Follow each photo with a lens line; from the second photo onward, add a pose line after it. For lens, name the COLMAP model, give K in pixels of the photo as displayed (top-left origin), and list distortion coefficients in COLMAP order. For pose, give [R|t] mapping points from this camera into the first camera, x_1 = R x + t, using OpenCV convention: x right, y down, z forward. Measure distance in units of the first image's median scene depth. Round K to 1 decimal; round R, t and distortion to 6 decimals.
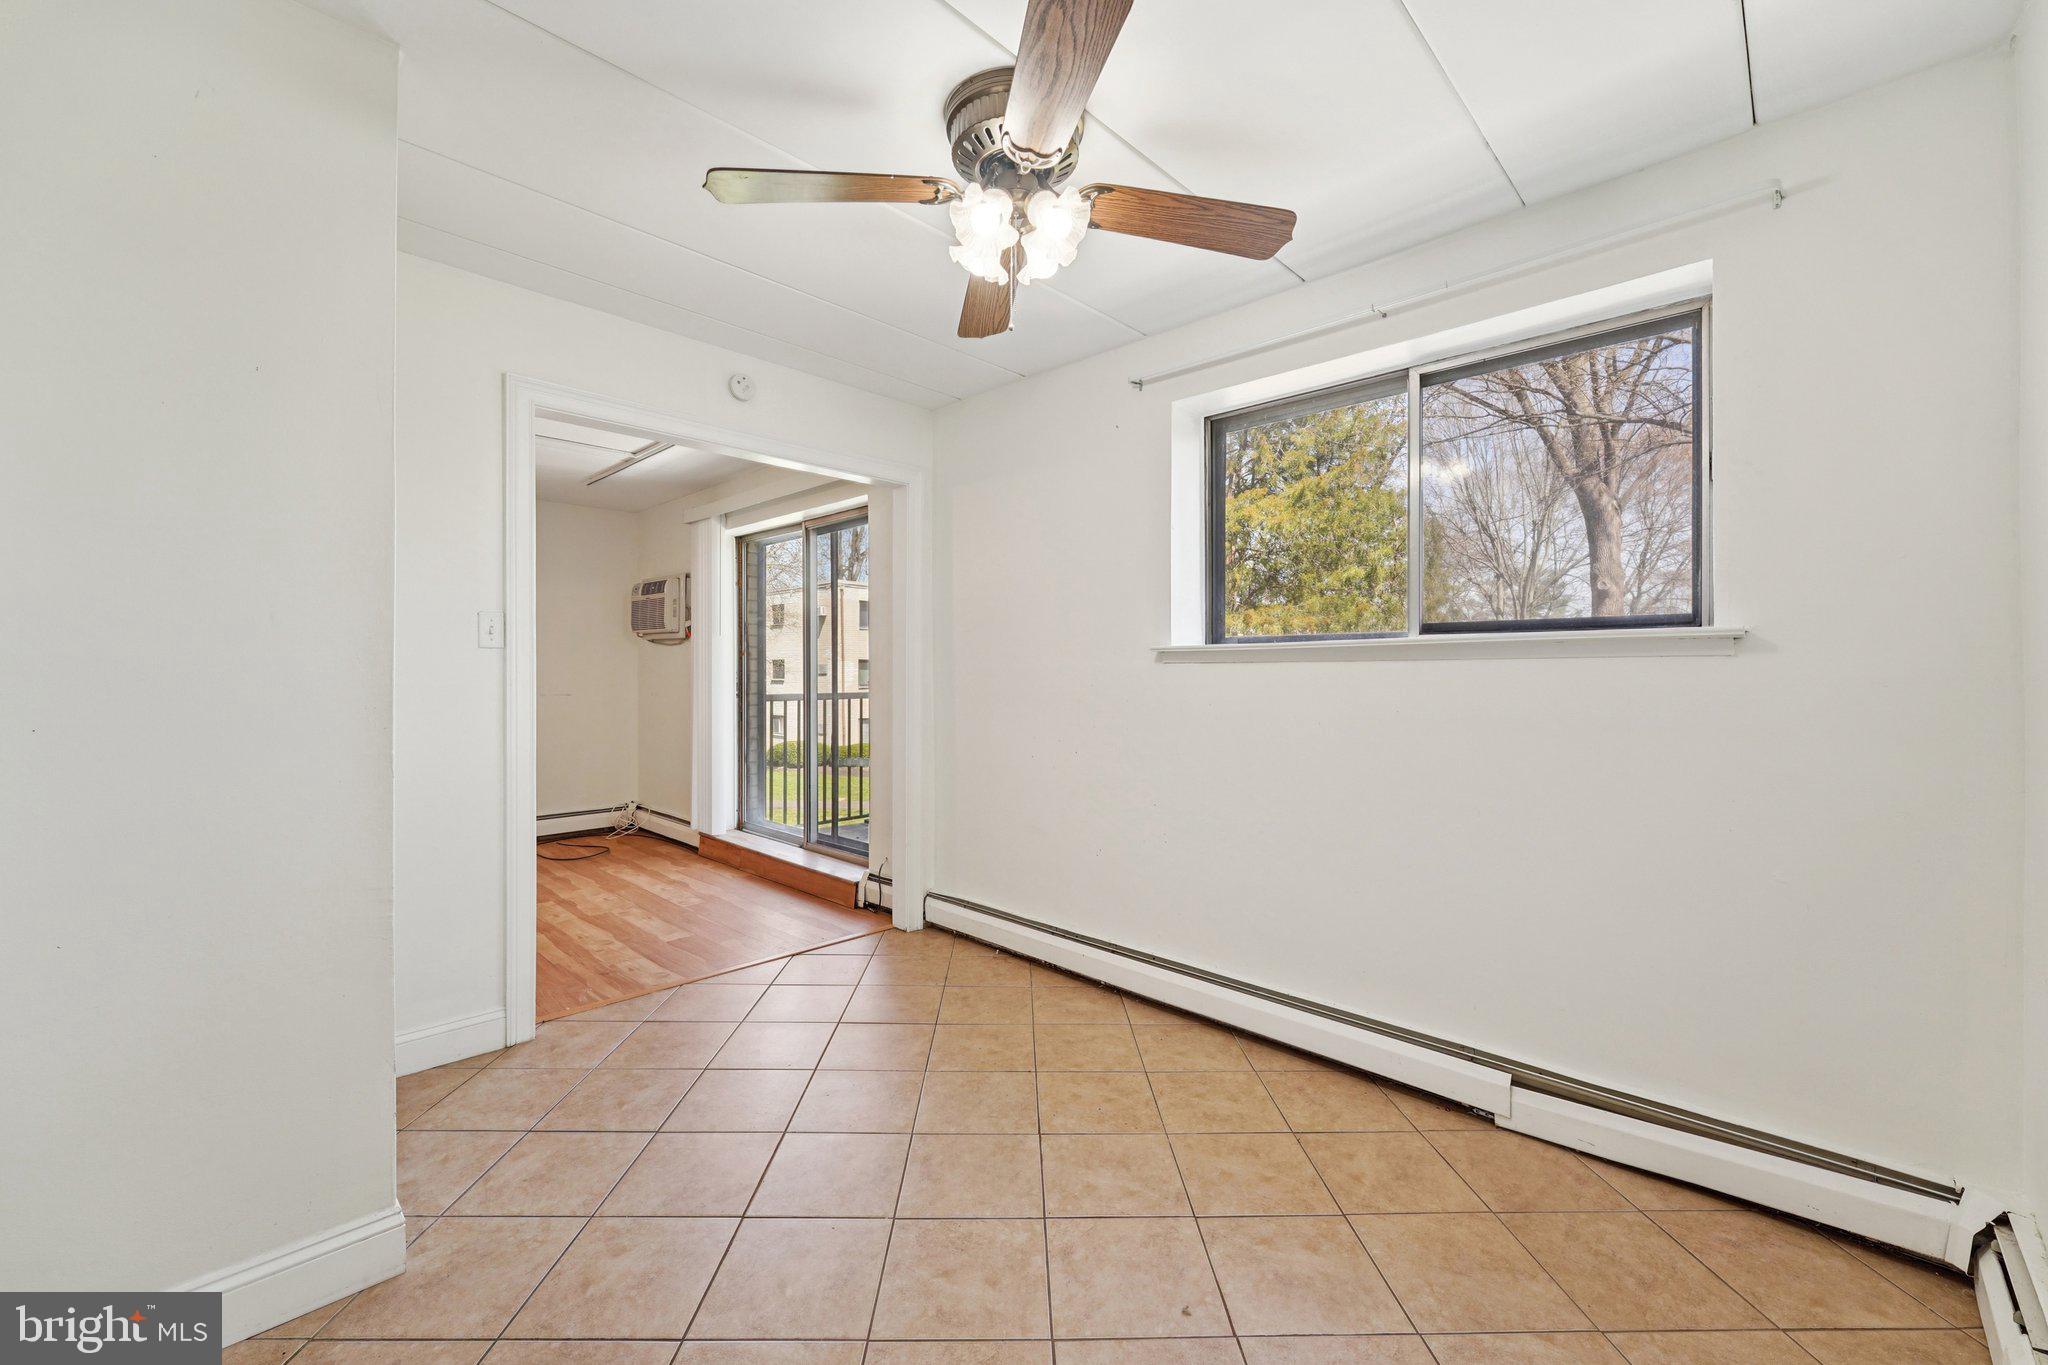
lens RADIAL K [[826.3, 0, 1030.8], [0, 826.3, 666.7], [0, 0, 1]] dist [-0.003380, 0.000475]
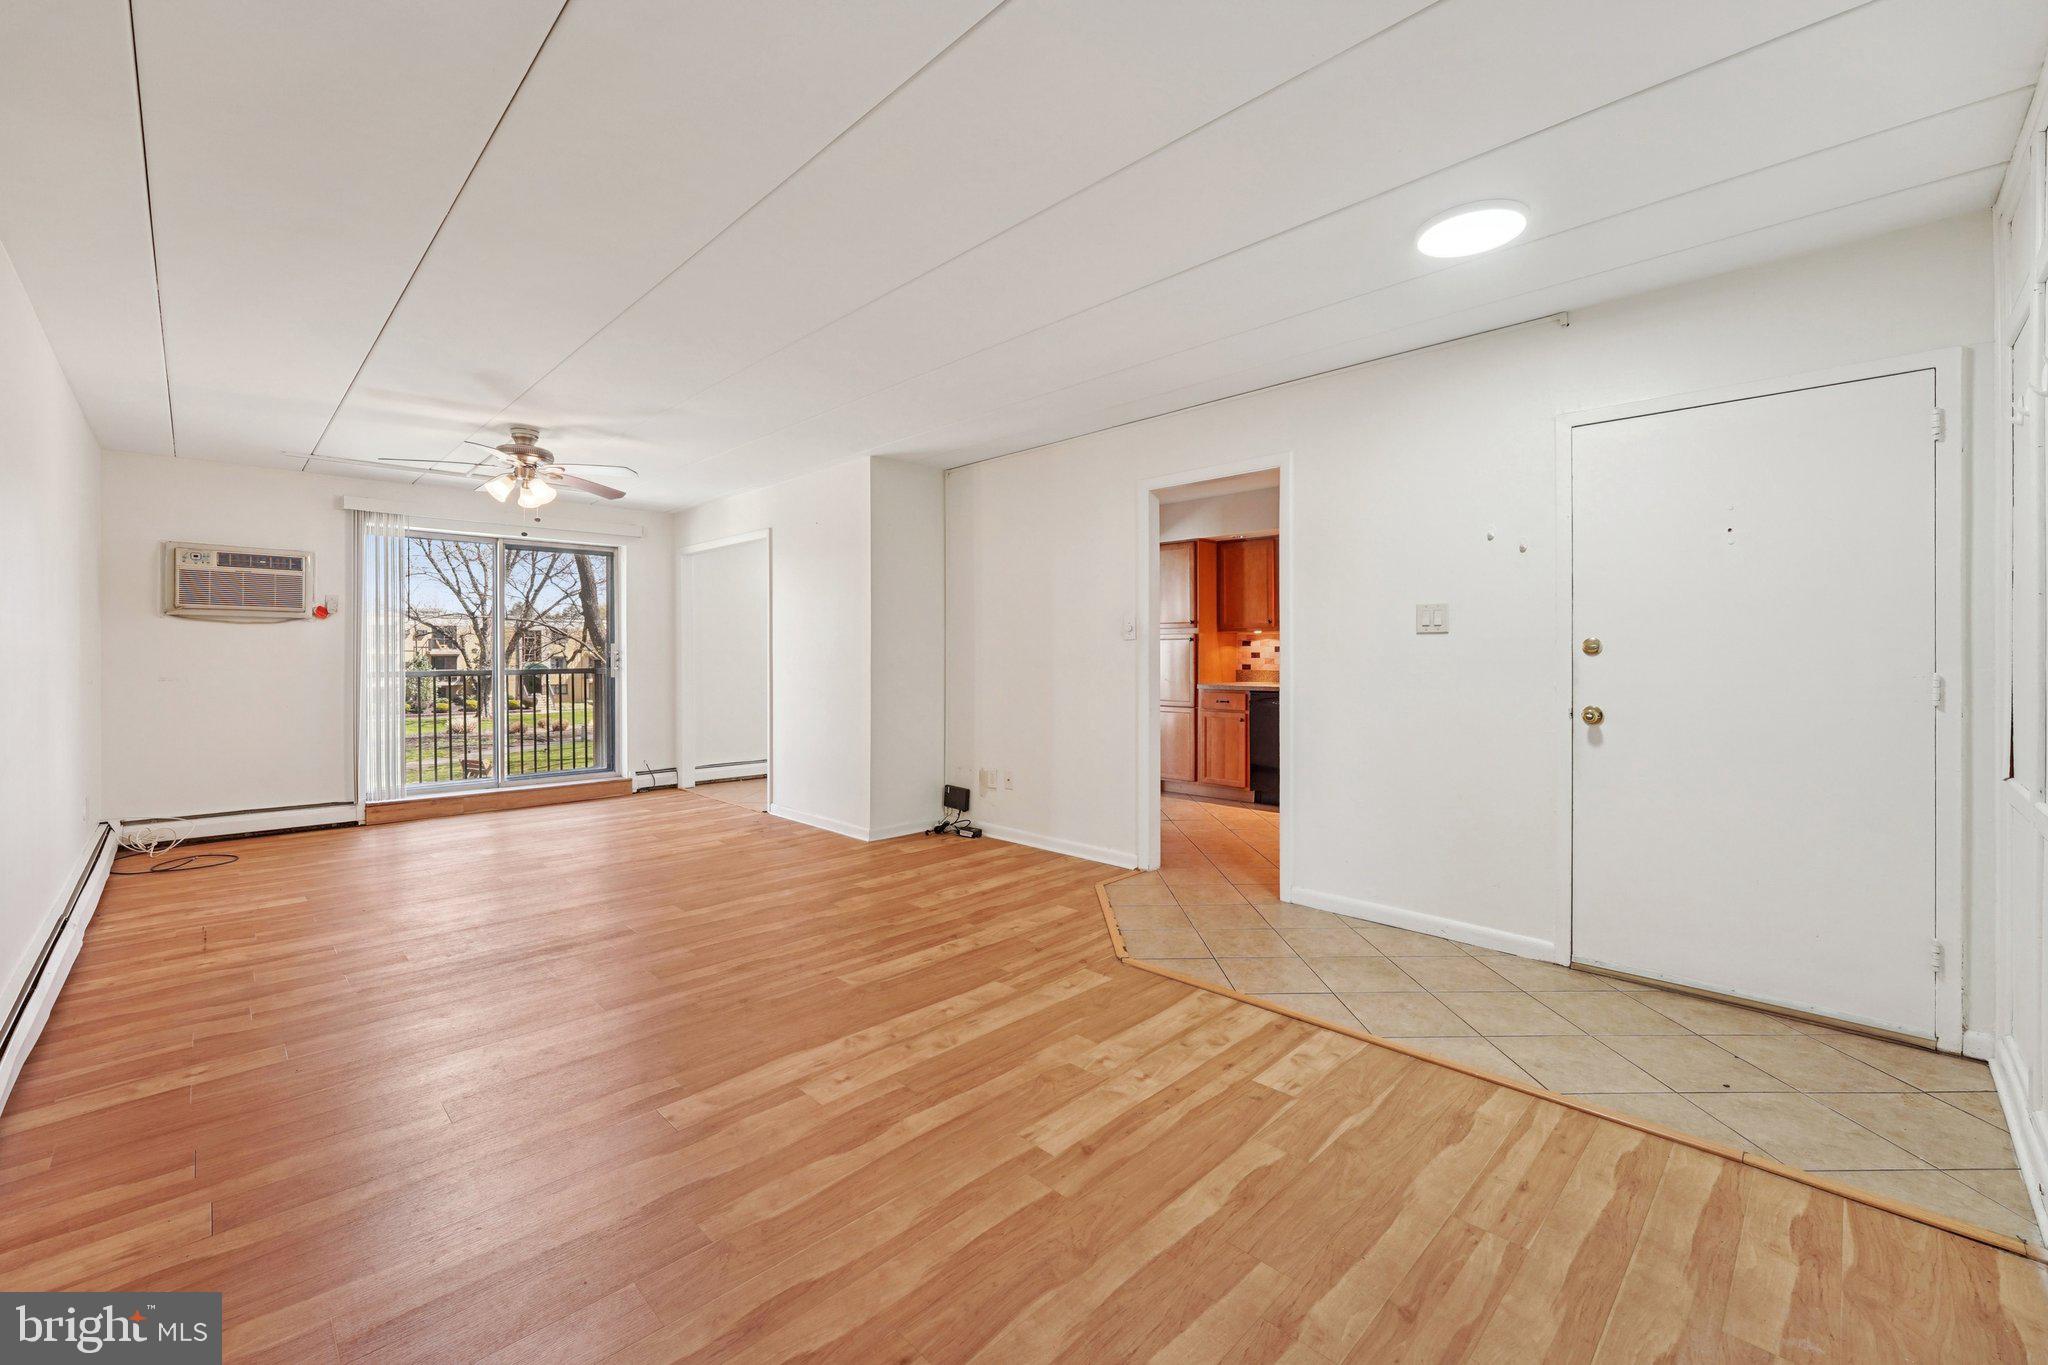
lens RADIAL K [[826.3, 0, 1012.0], [0, 826.3, 663.3], [0, 0, 1]] dist [-0.003380, 0.000475]
pose [[0.036863, -0.011713, 0.999252, -2.139484], [-0.004327, 0.999920, 0.011881, 0.005801], [-0.999311, -0.004762, 0.036810, 0.201327]]
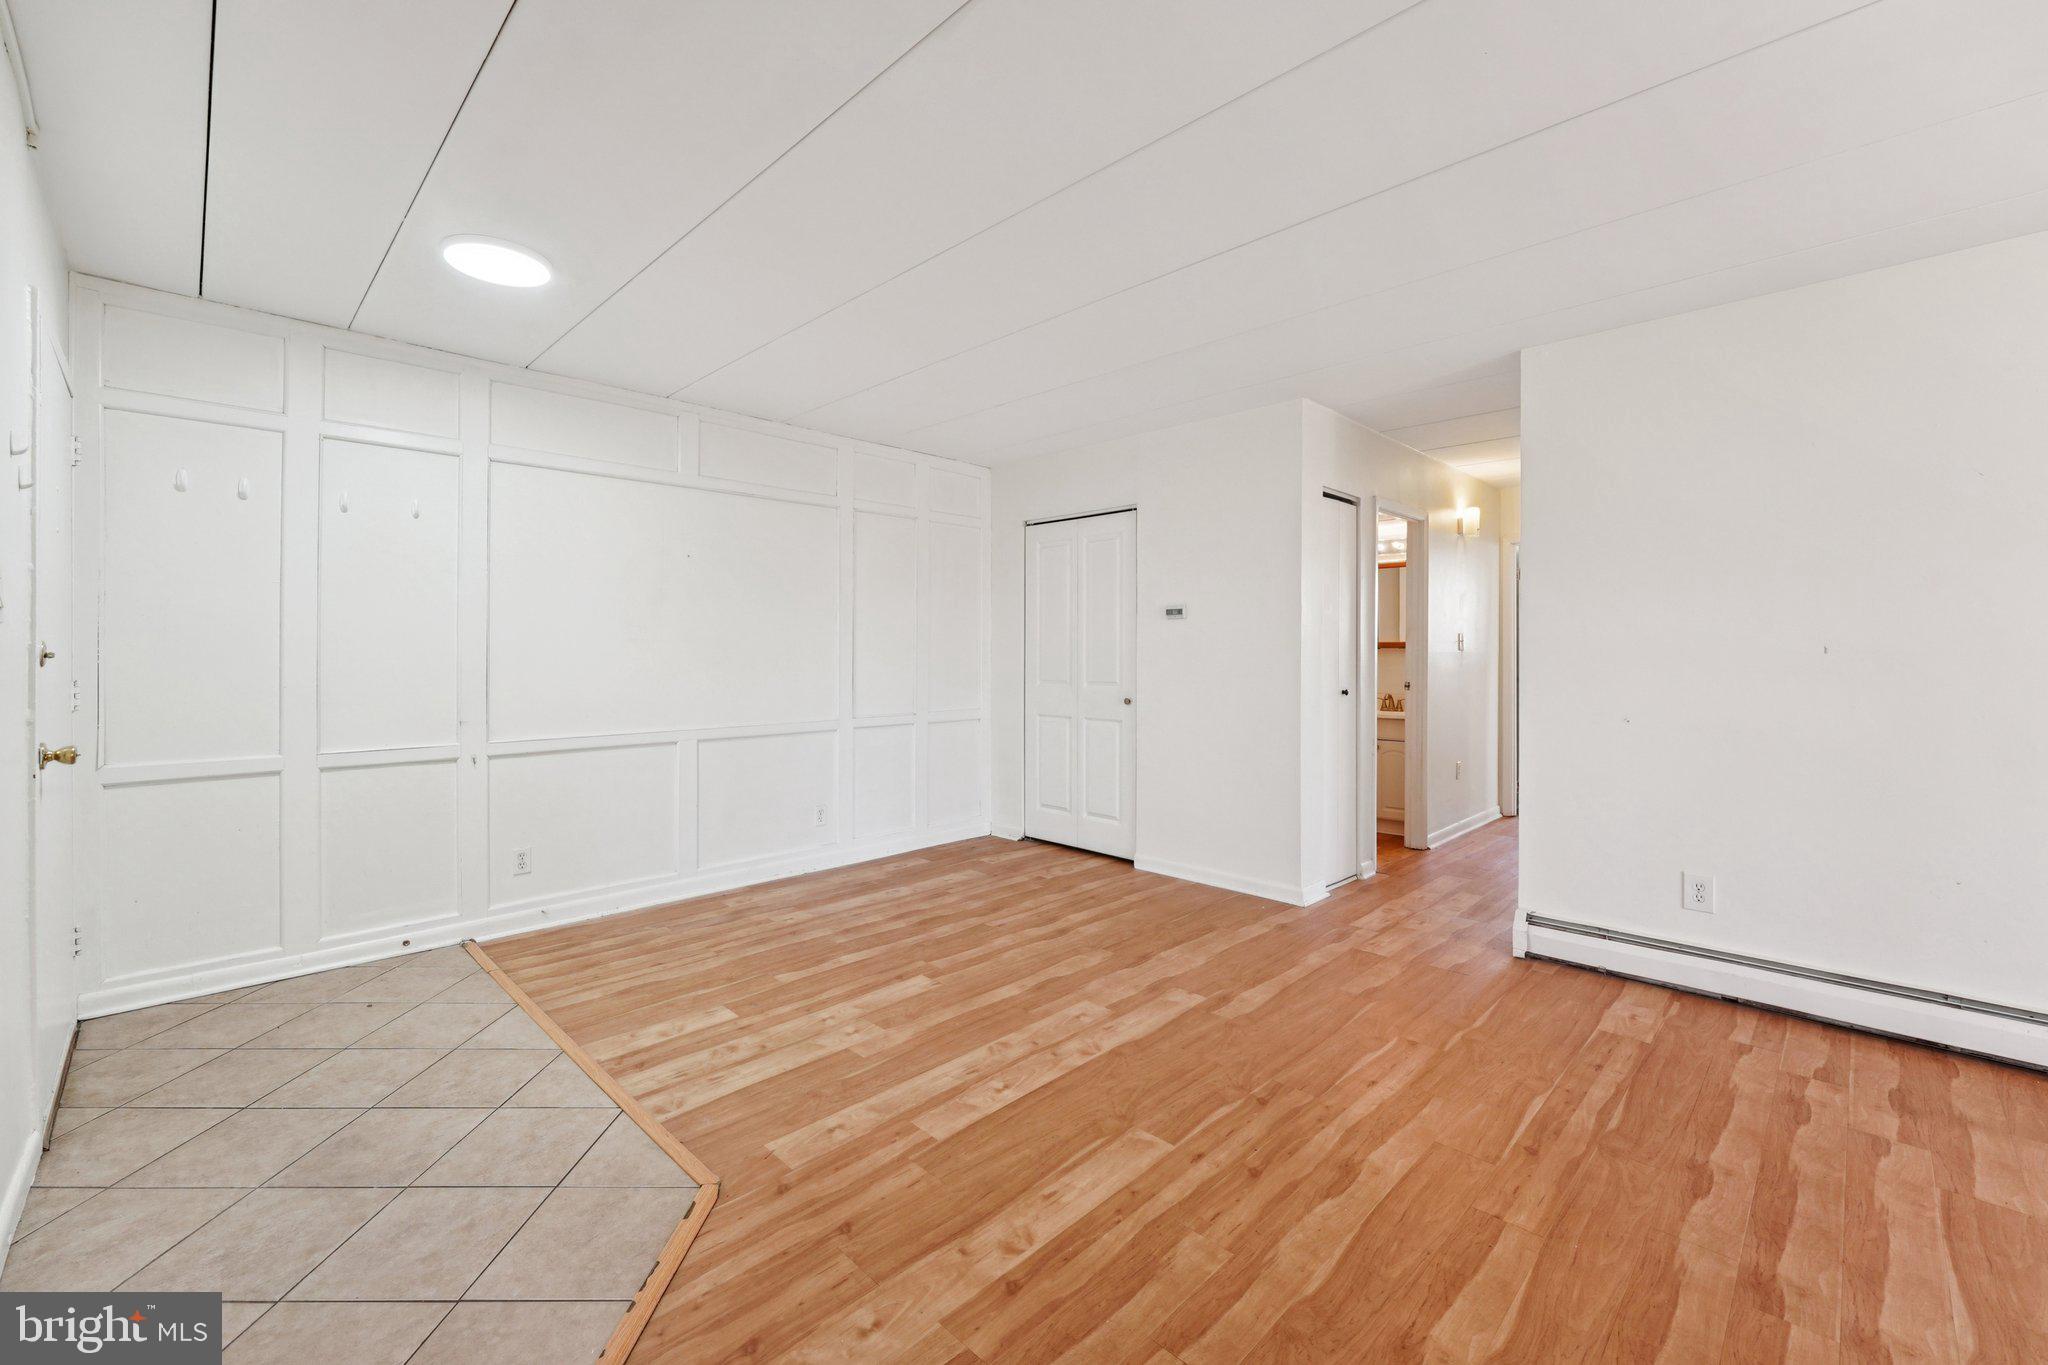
lens RADIAL K [[826.3, 0, 1017.3], [0, 826.3, 652.2], [0, 0, 1]] dist [-0.003380, 0.000475]
pose [[-0.033232, -0.003062, -0.999443, -0.749658], [0.005628, 0.999979, -0.003251, 0.001453], [0.999432, -0.005733, -0.033215, 0.321866]]
